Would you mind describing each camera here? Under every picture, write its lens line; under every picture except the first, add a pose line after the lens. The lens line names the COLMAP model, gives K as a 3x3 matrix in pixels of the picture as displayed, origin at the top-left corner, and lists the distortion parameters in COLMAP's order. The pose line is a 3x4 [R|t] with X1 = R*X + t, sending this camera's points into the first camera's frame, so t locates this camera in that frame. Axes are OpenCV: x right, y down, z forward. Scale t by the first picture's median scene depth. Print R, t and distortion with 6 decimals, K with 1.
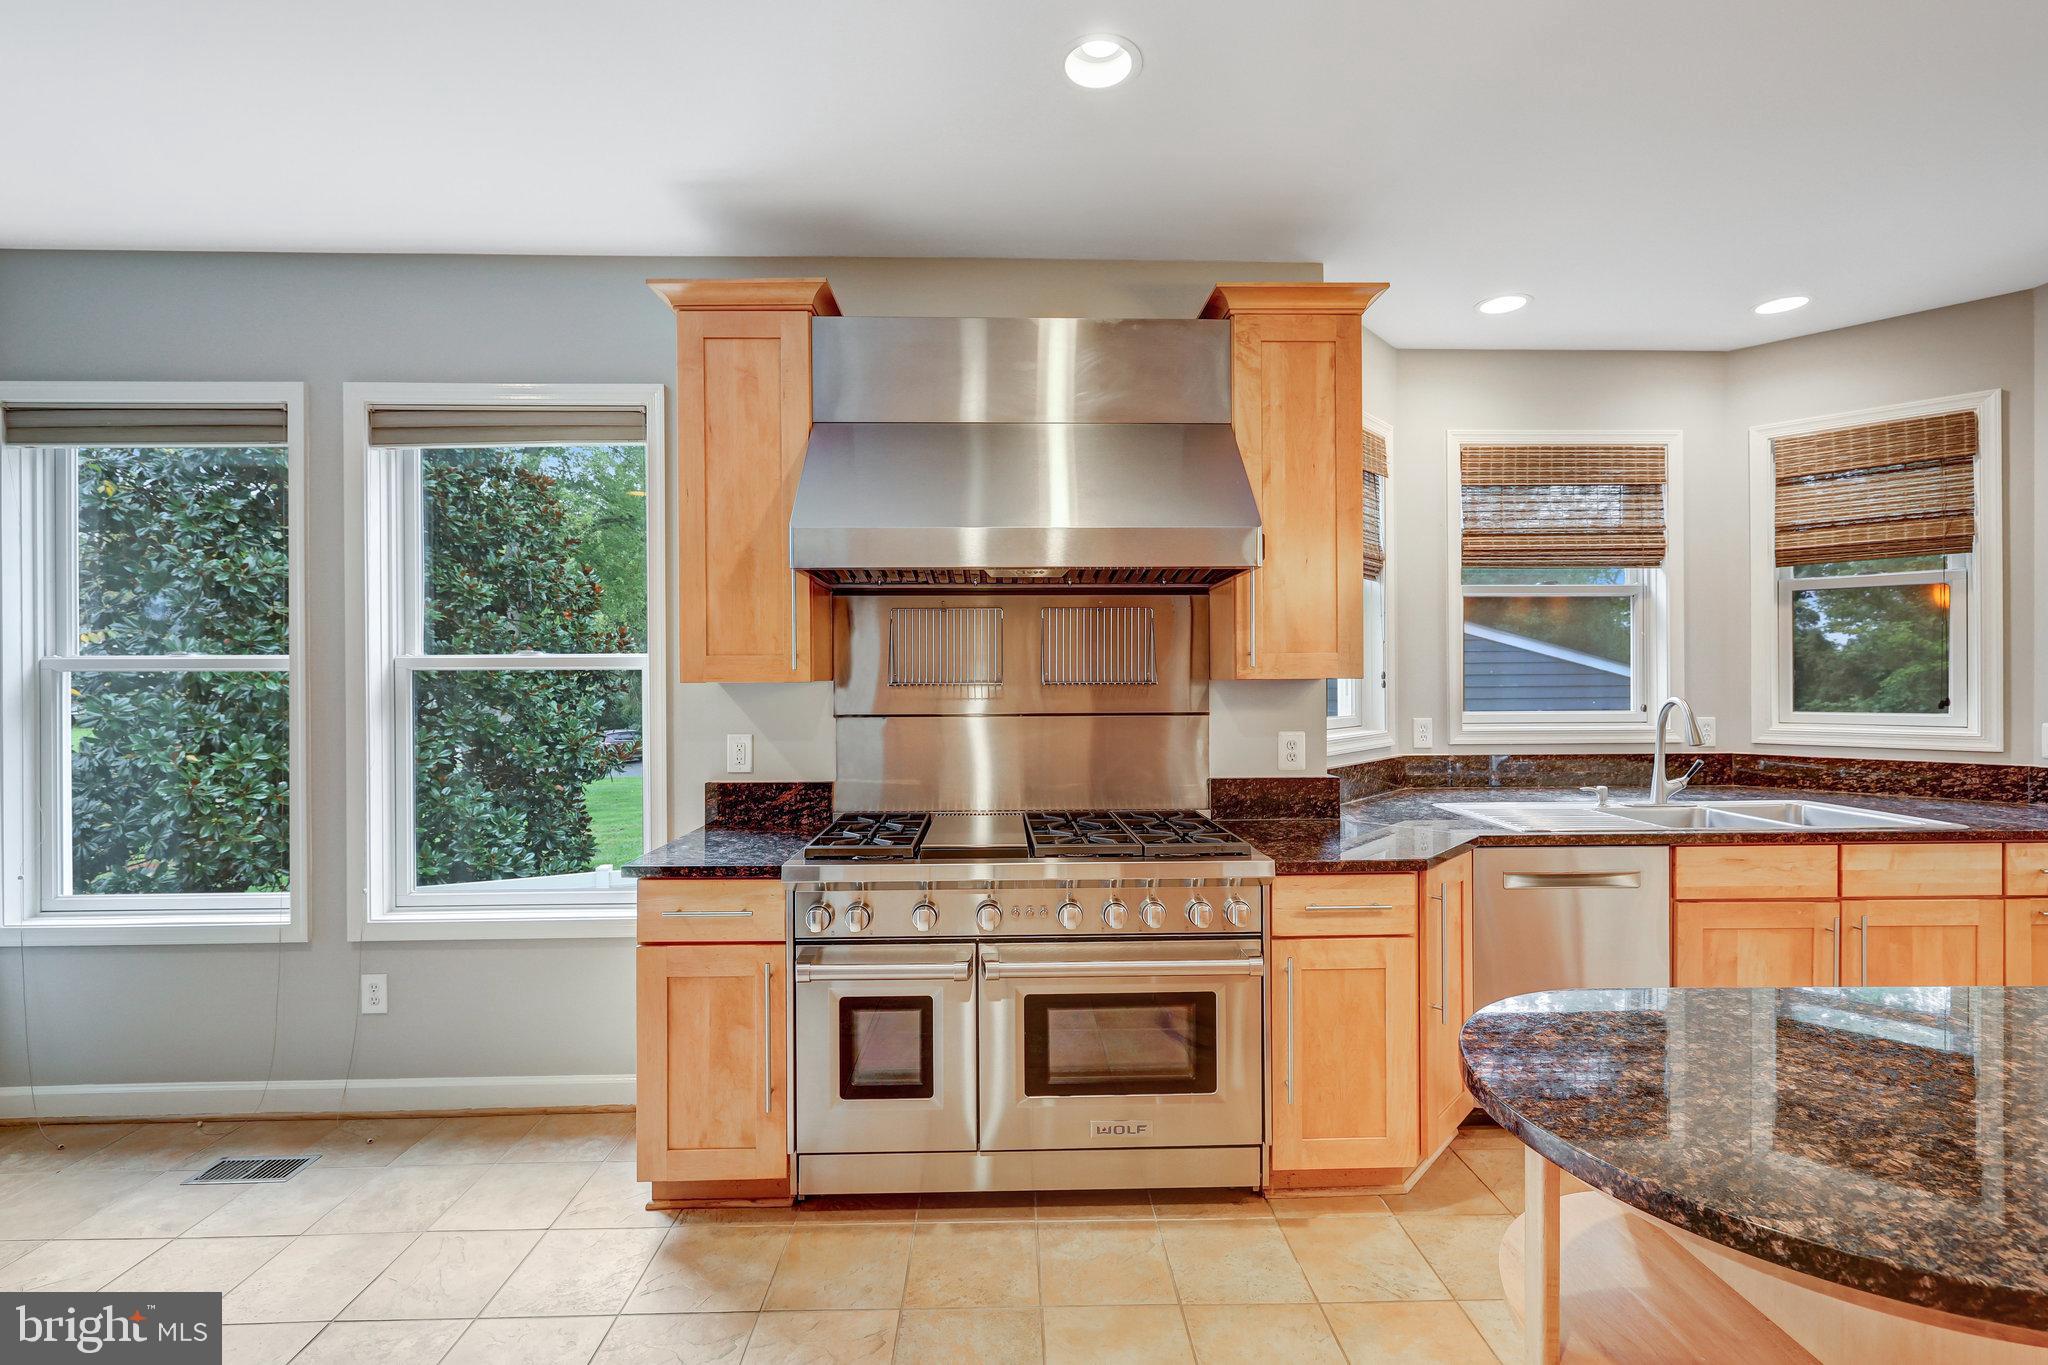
lens RADIAL K [[887.8, 0, 1020.3], [0, 887.8, 679.9], [0, 0, 1]] dist [-0.001141, 0.001140]
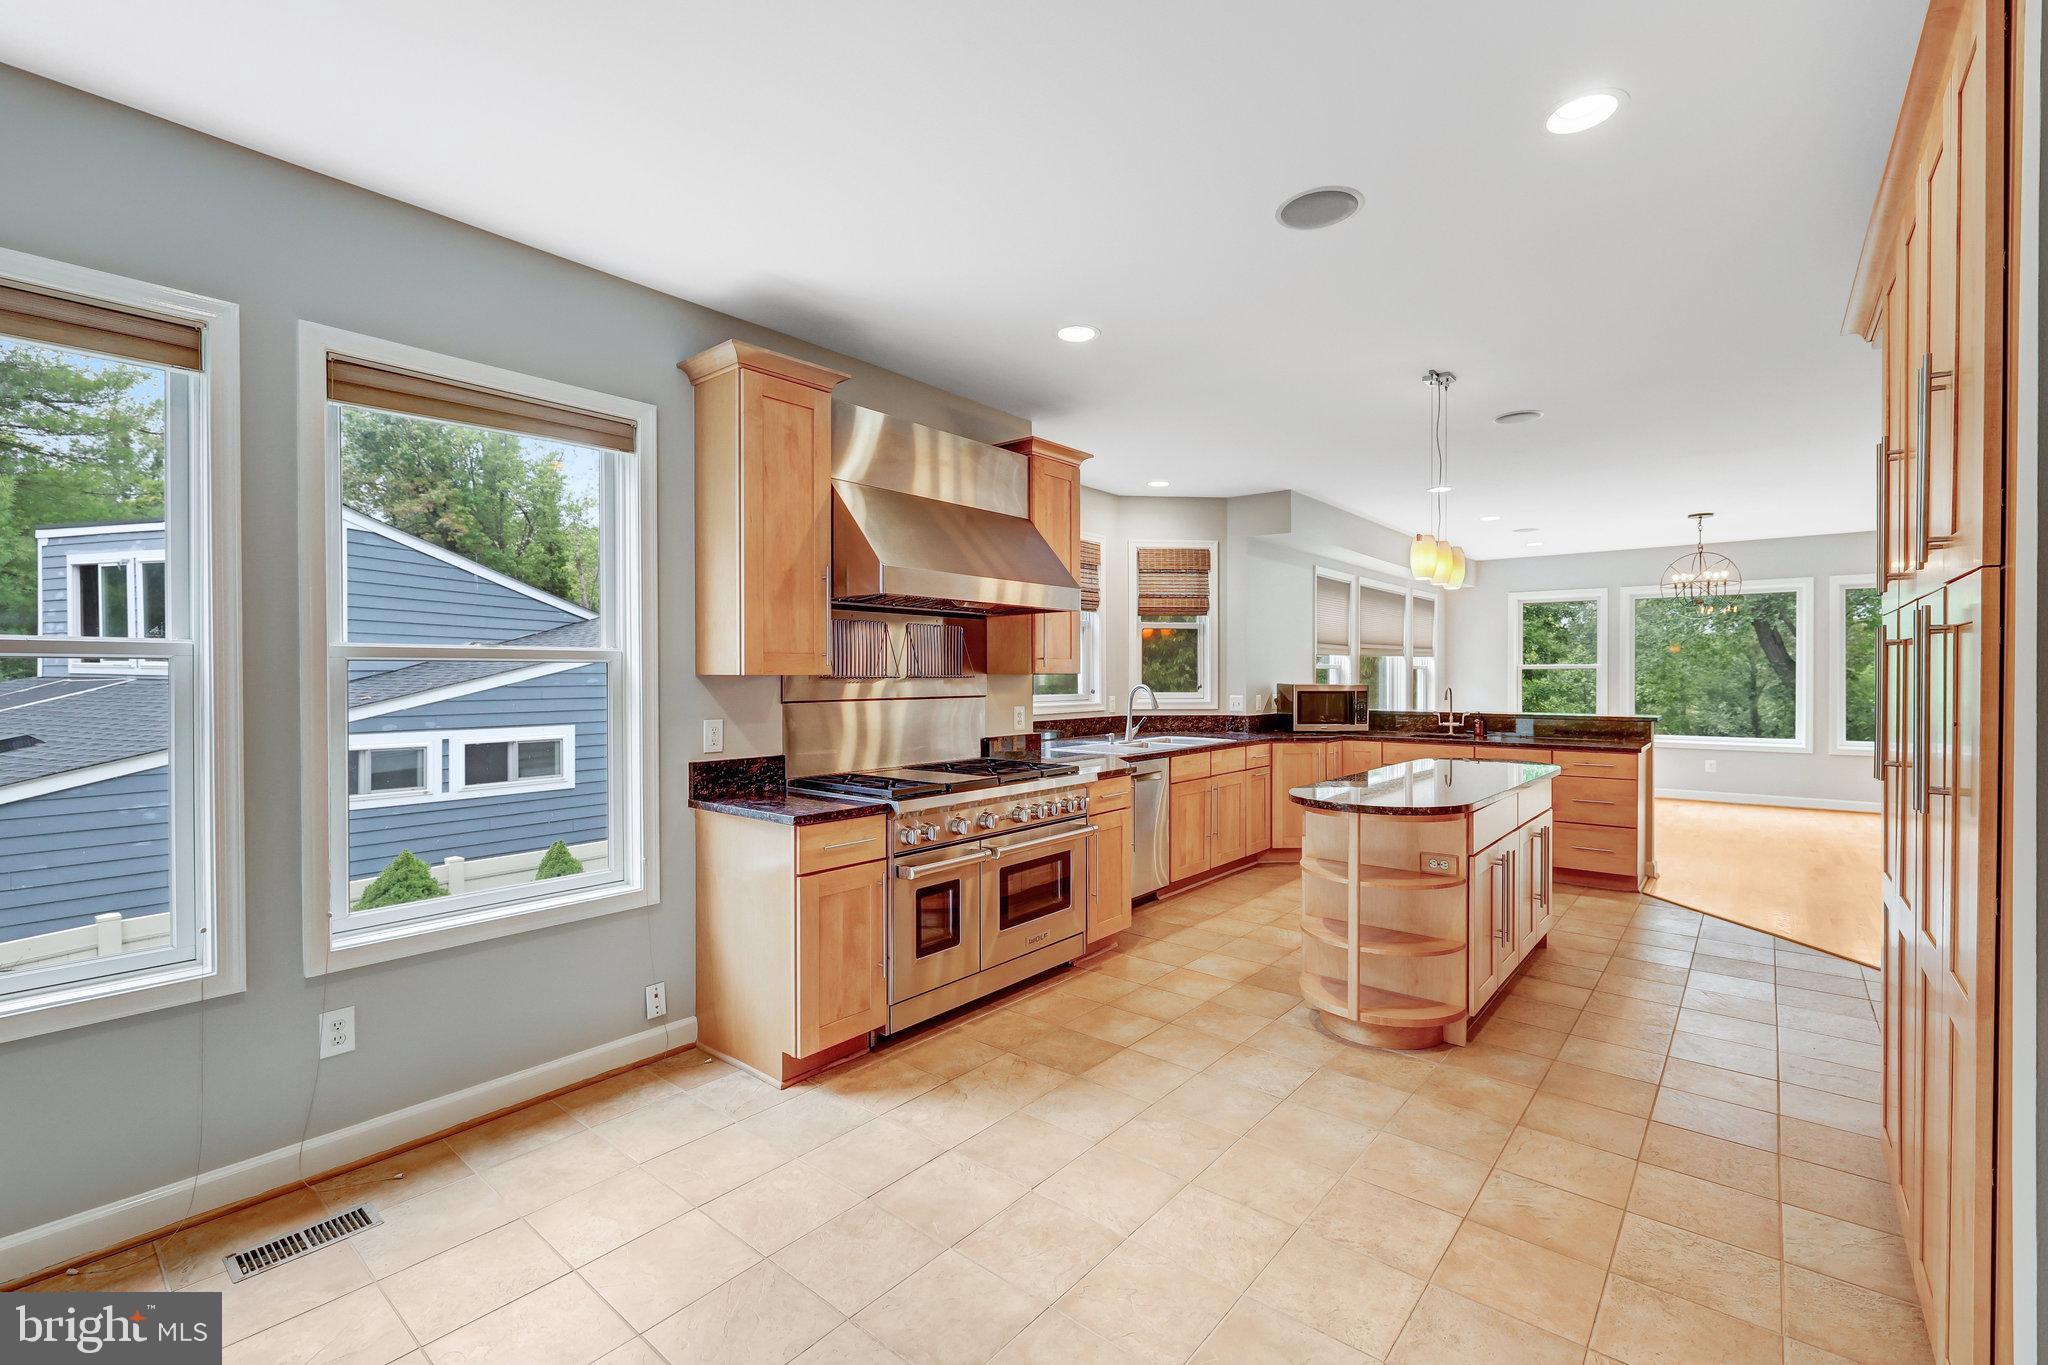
lens RADIAL K [[887.8, 0, 1023.9], [0, 887.8, 682.9], [0, 0, 1]] dist [-0.001141, 0.001140]
pose [[0.659688, -0.003833, 0.751530, -0.836337], [-0.000200, 0.999986, 0.005275, 0.005924], [-0.751540, -0.003630, 0.659678, -0.070393]]
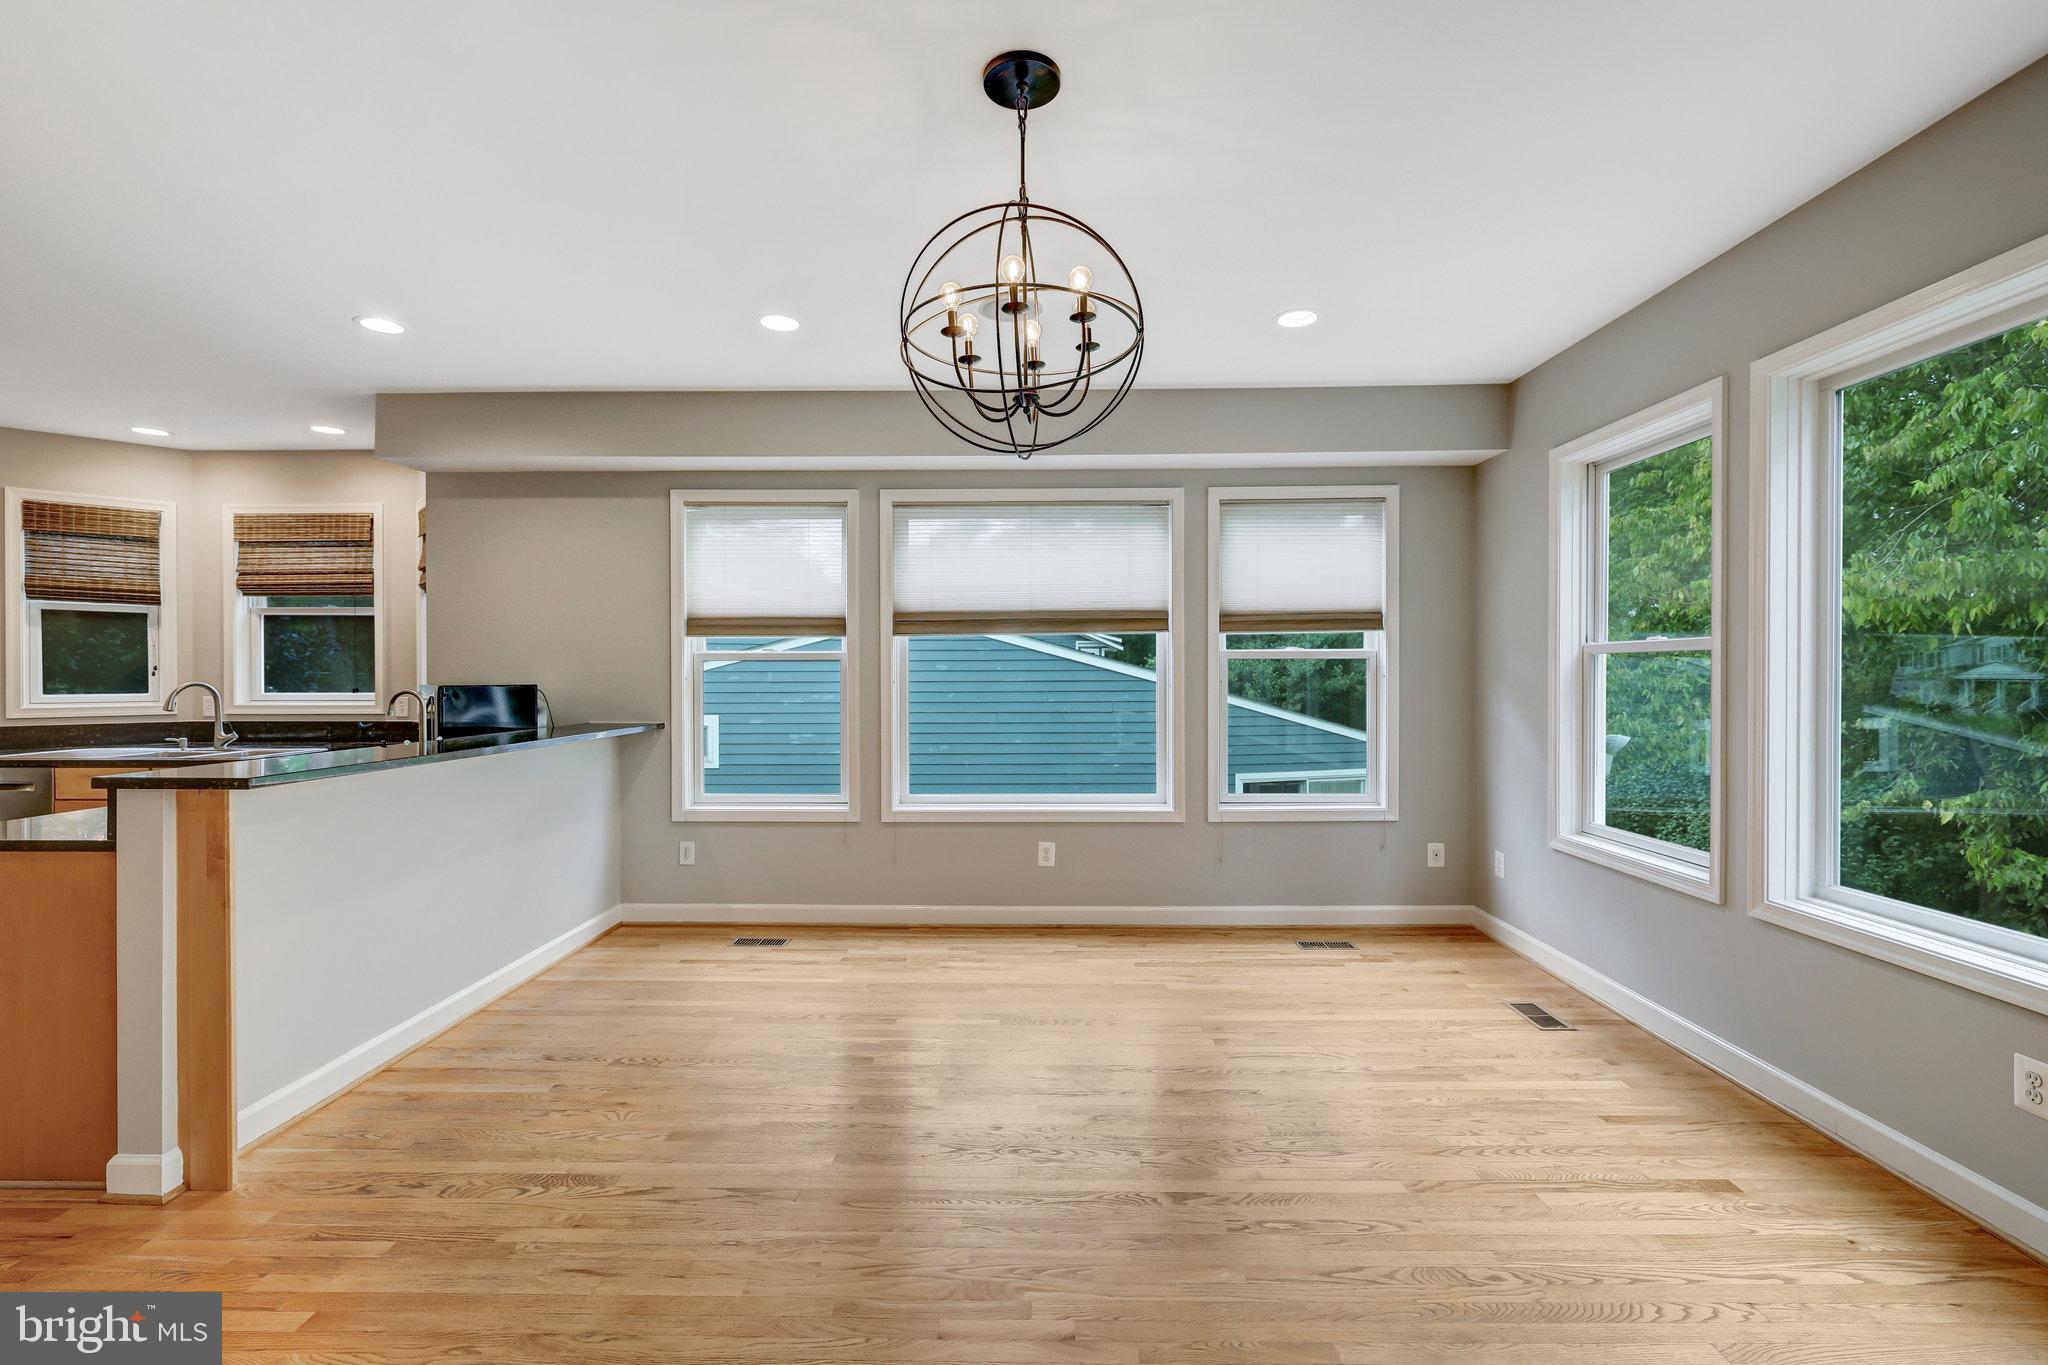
lens RADIAL K [[887.8, 0, 1024.0], [0, 887.8, 678.7], [0, 0, 1]] dist [-0.001141, 0.001140]
pose [[0.998973, 0.003814, -0.045146, 2.220504], [-0.003672, 0.999988, 0.003234, 0.003287], [0.045158, -0.003065, 0.998975, -0.514288]]
